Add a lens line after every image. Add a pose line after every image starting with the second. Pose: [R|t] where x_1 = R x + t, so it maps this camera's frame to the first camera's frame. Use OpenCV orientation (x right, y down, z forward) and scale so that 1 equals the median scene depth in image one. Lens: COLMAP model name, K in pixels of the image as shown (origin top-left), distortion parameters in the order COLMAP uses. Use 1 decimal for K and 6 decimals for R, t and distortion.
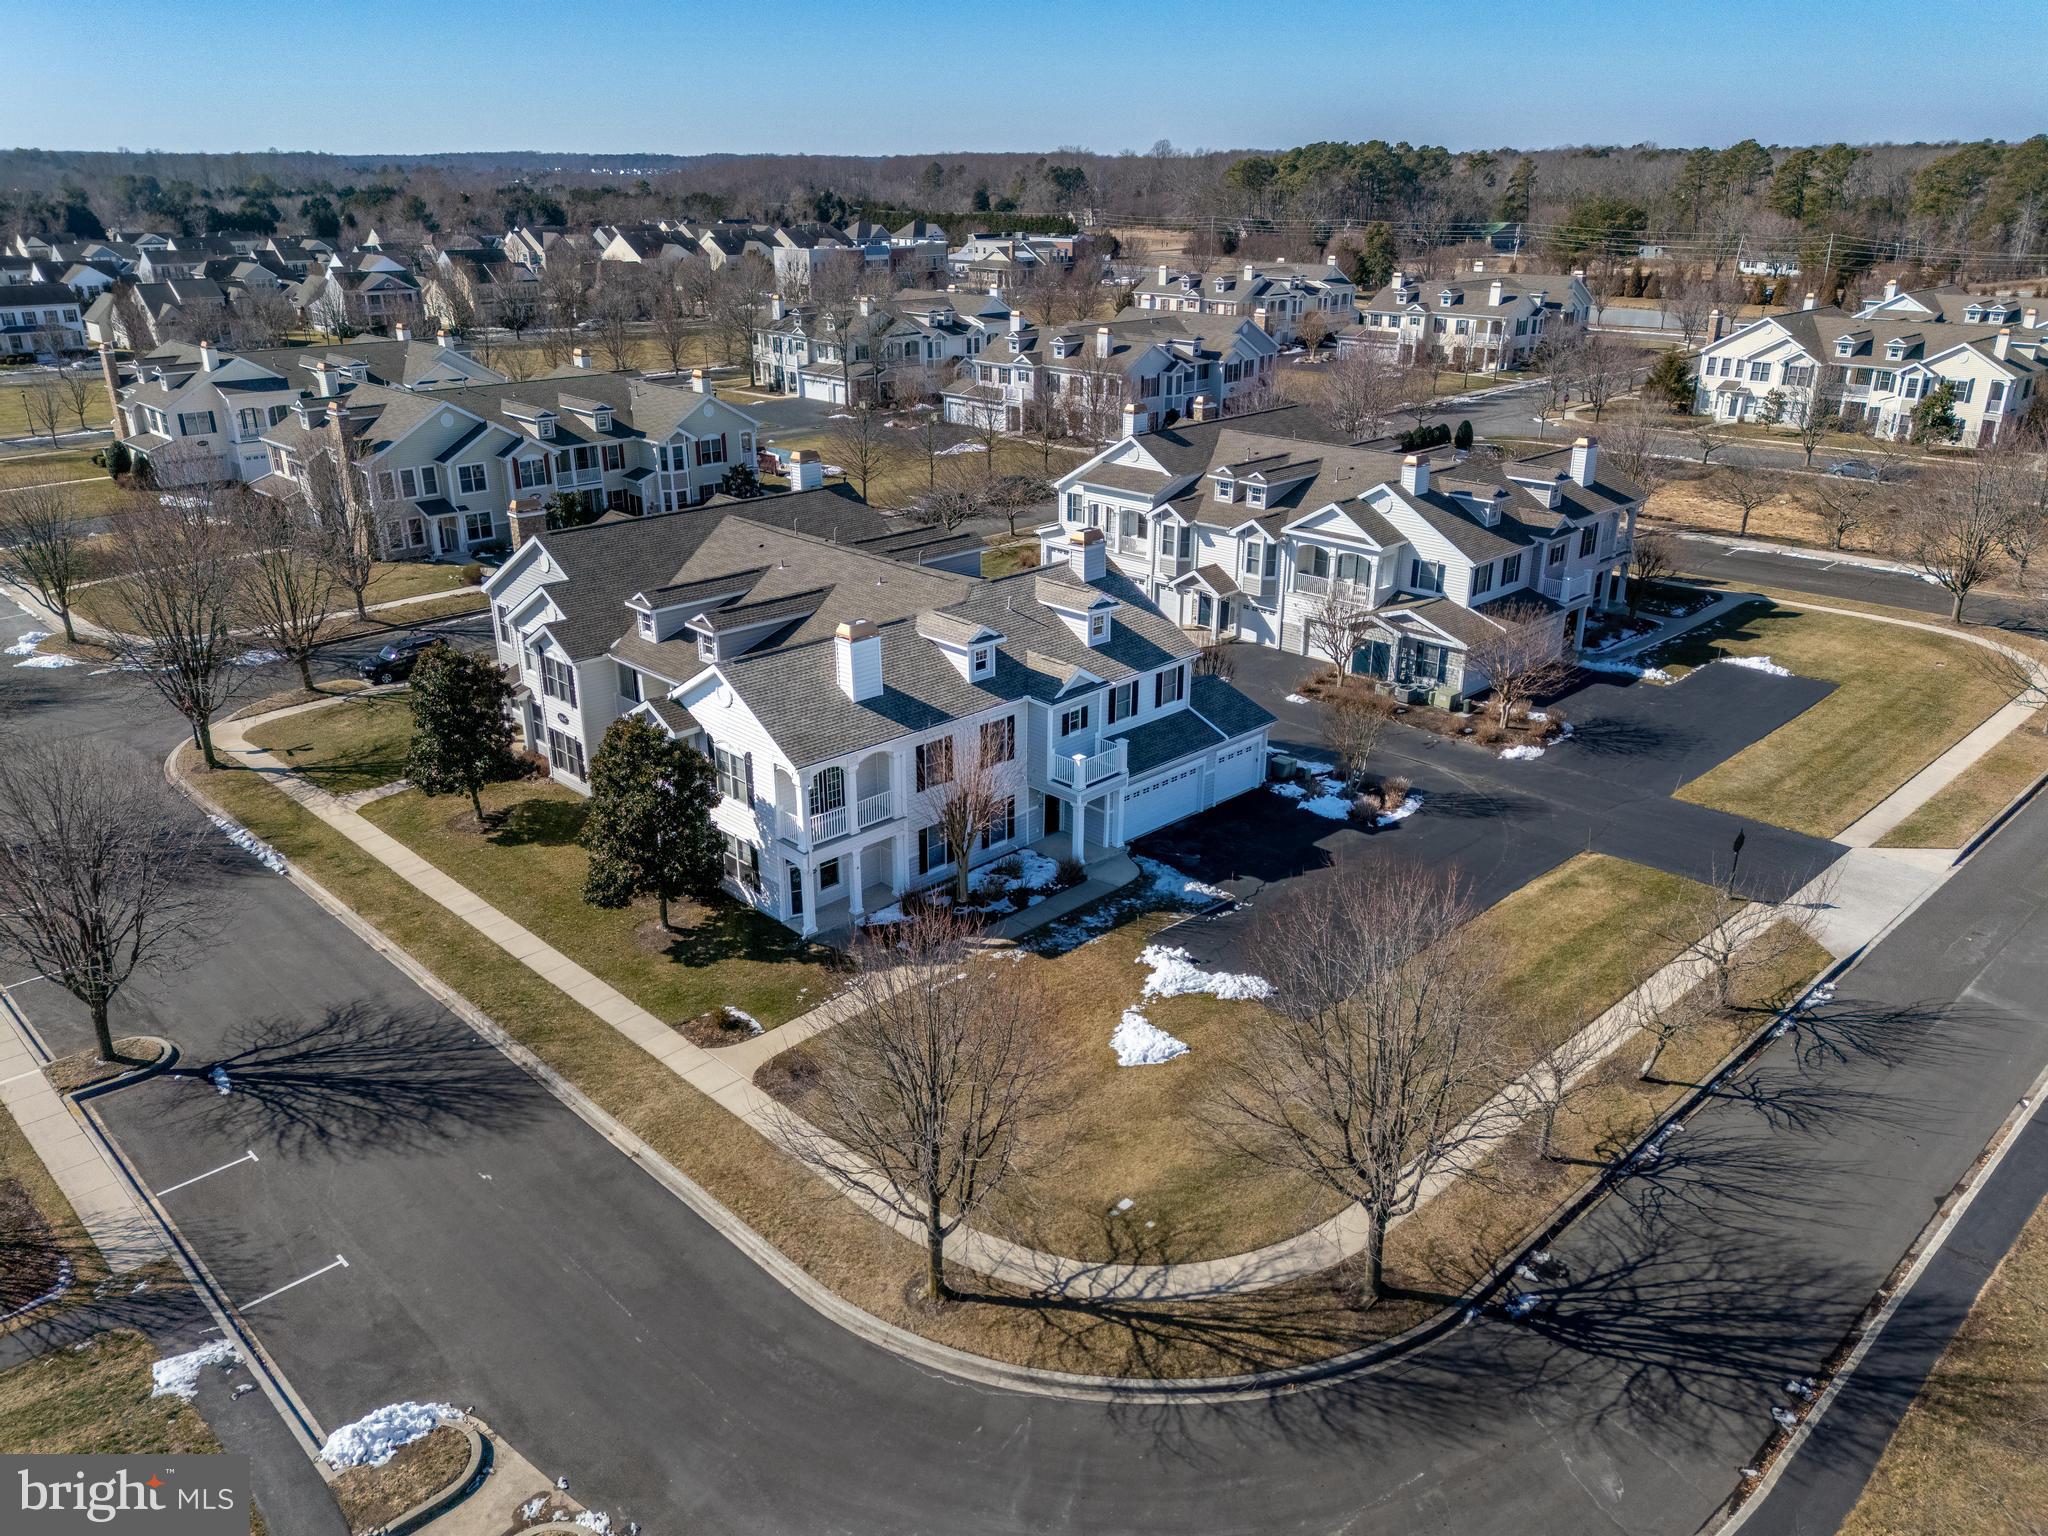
lens RADIAL K [[1505.1, 0, 1024.0], [0, 1505.1, 768.0], [0, 0, 1]] dist [0.096026, -0.112281]
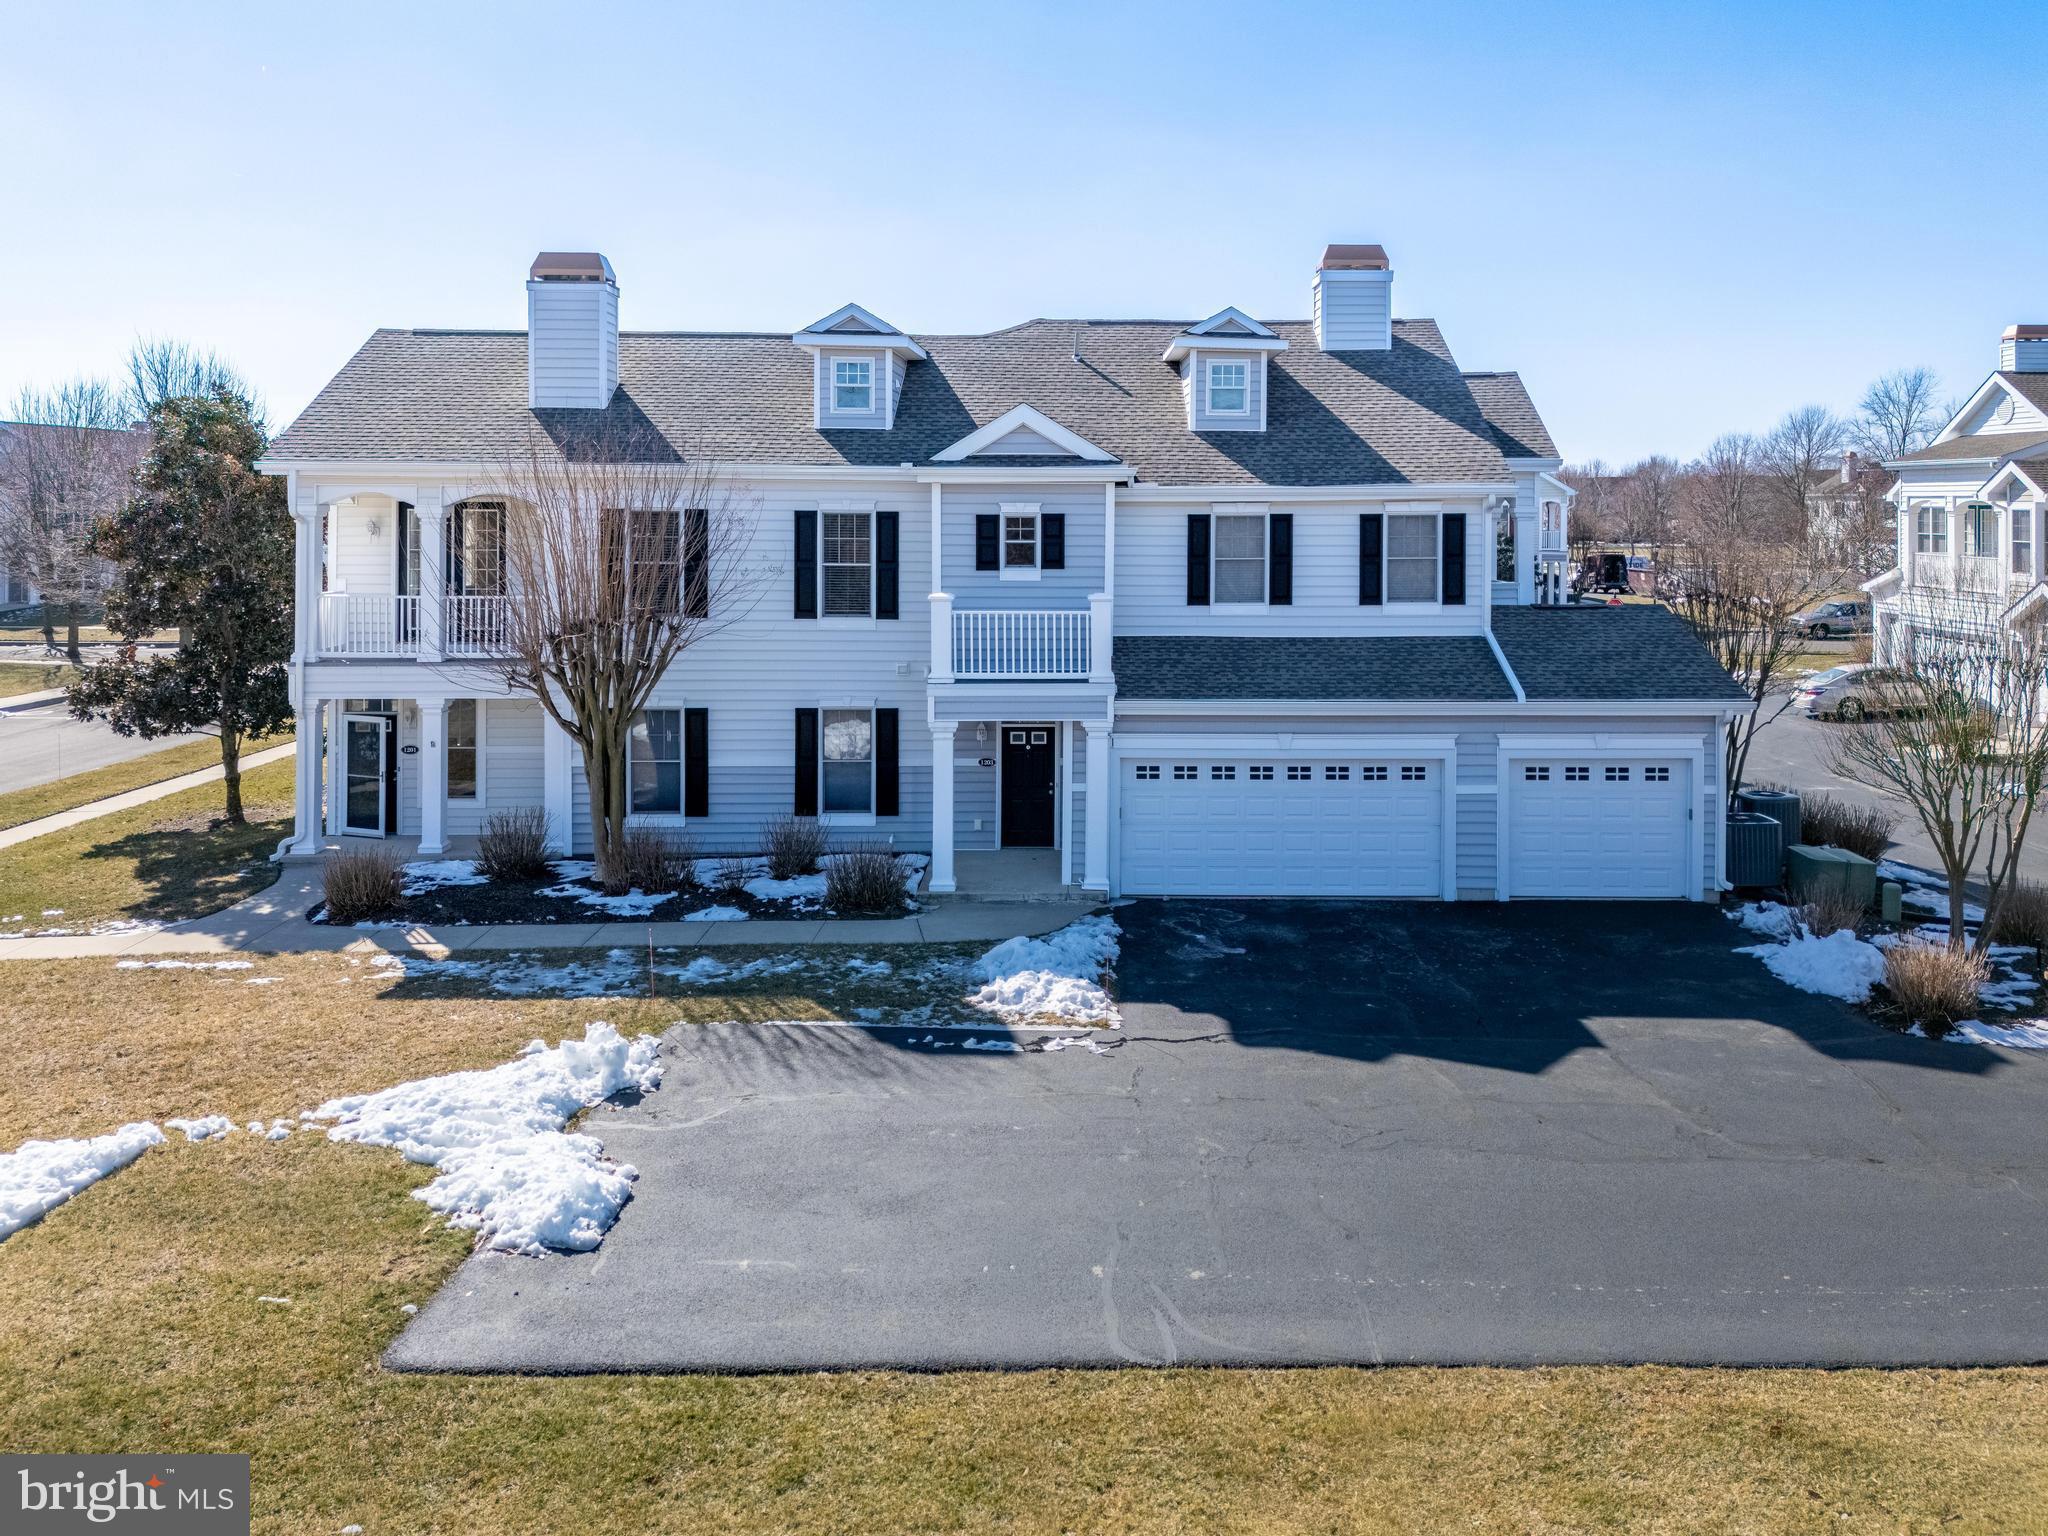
lens RADIAL K [[1596.9, 0, 1092.4], [0, 1596.9, 551.9], [0, 0, 1]] dist [0.078040, -0.005934]
pose [[0.726375, 0.026054, -0.686804, 0.355828], [-0.256645, 0.937281, -0.235876, 0.071138], [0.637583, 0.347599, 0.687504, 0.718838]]
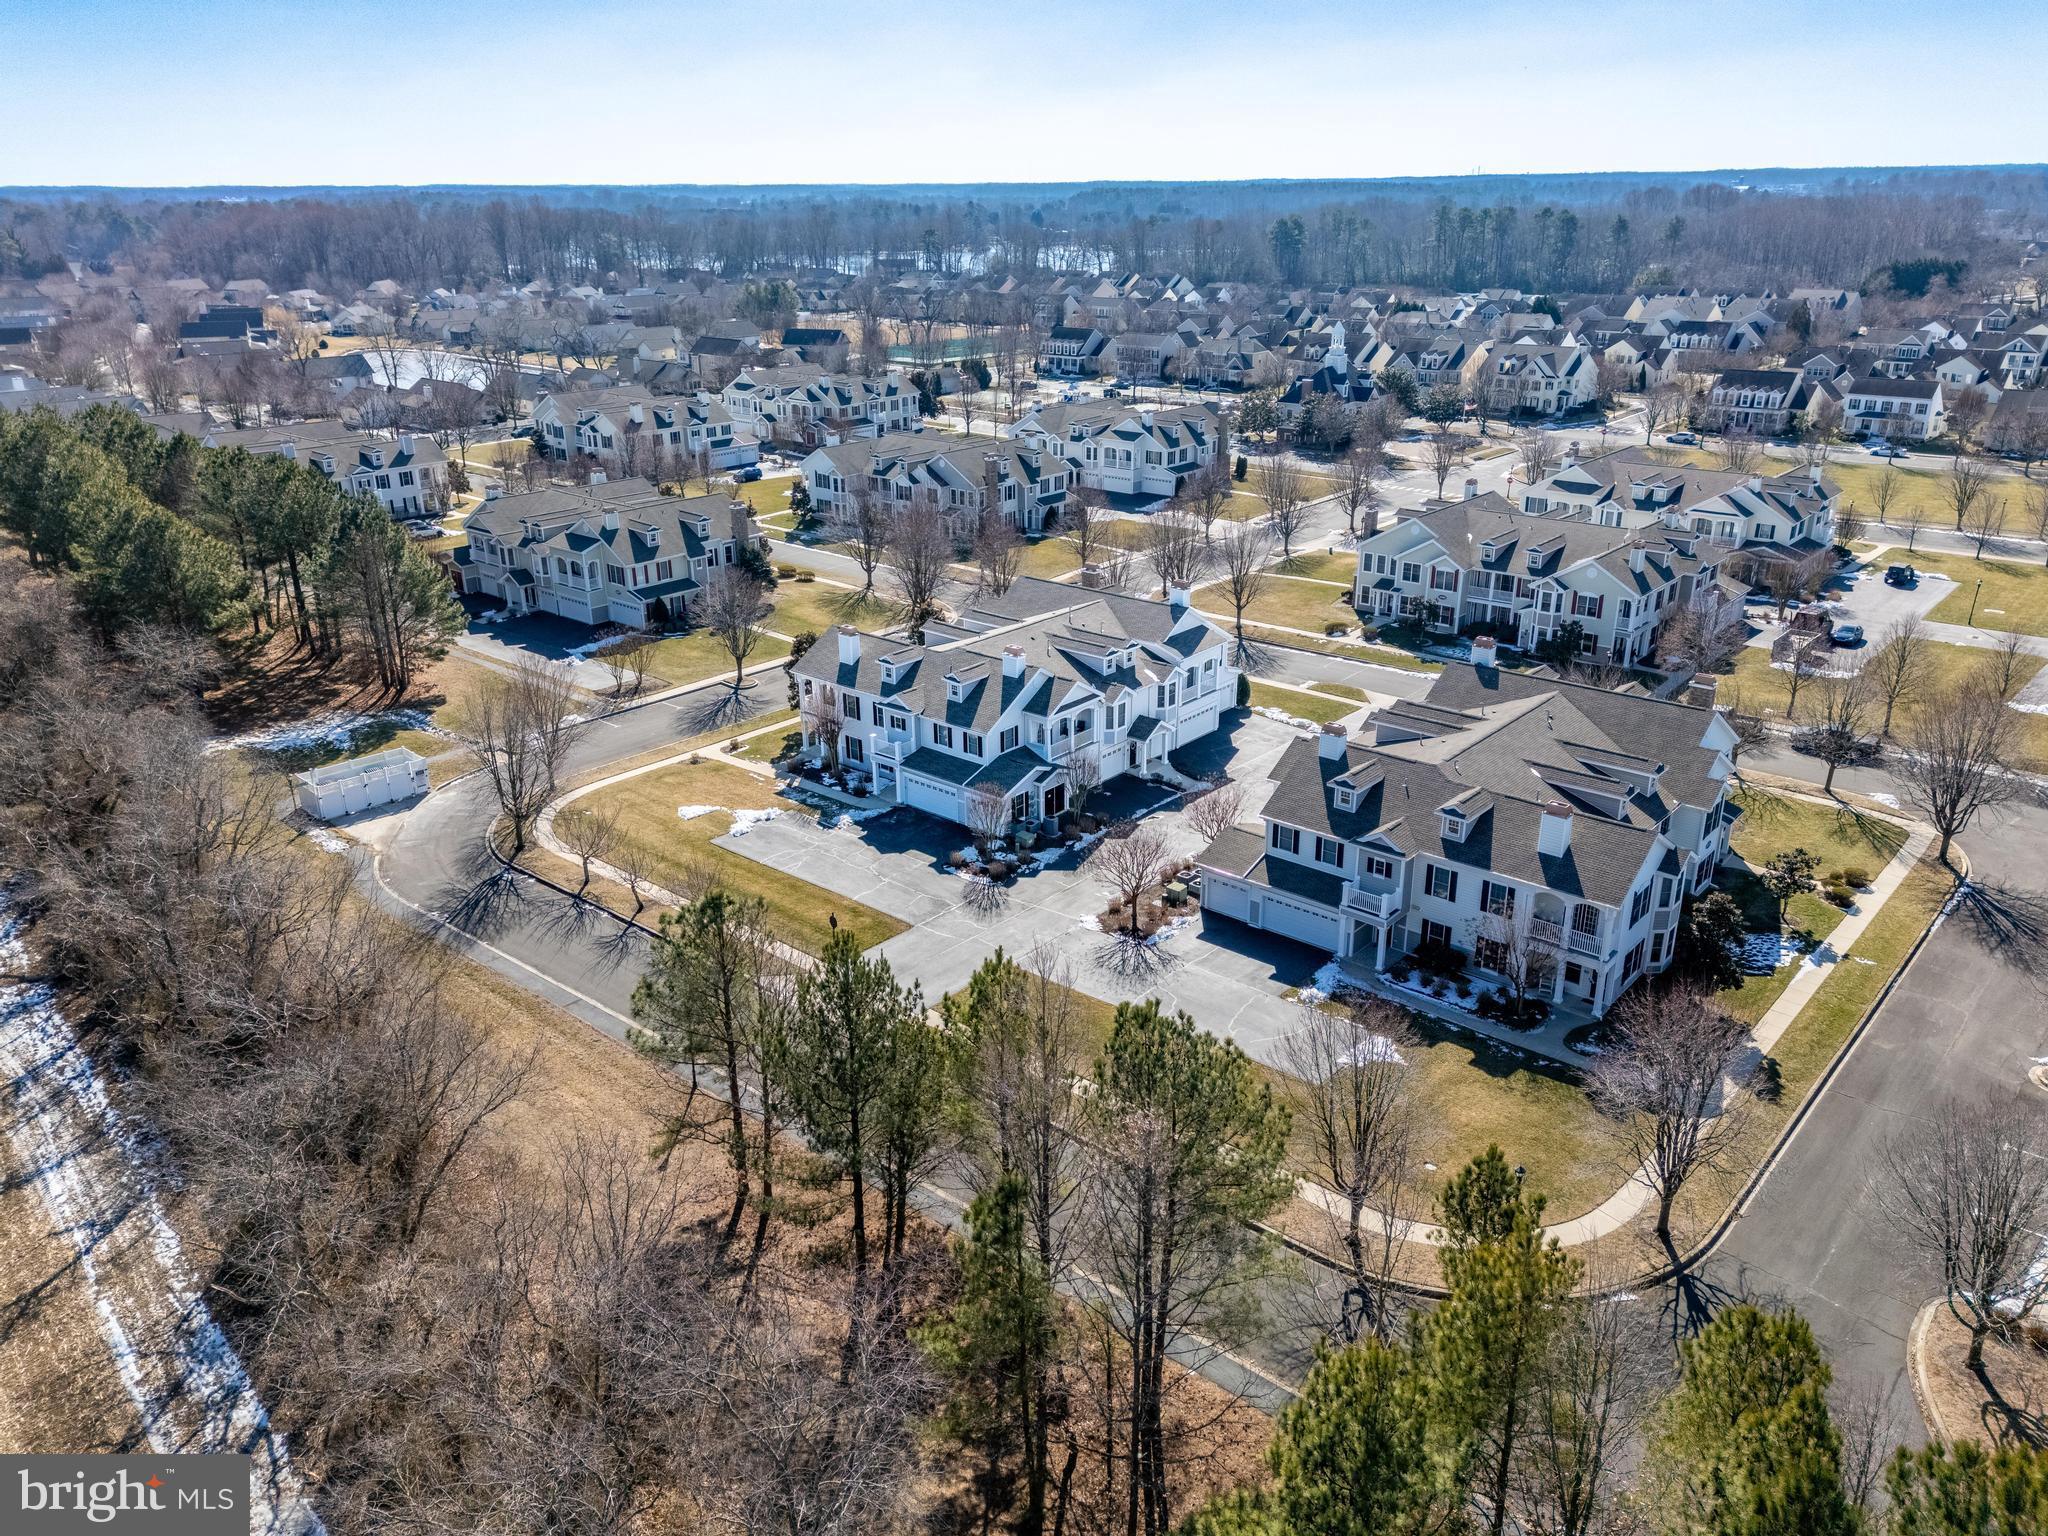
lens RADIAL K [[1505.1, 0, 1024.0], [0, 1505.1, 768.0], [0, 0, 1]] dist [0.096026, -0.112281]
pose [[0.075984, 0.357804, -0.930700, 1.794128], [-0.357849, 0.881002, 0.309483, -0.613269], [0.930683, 0.309534, 0.194982, 0.811723]]
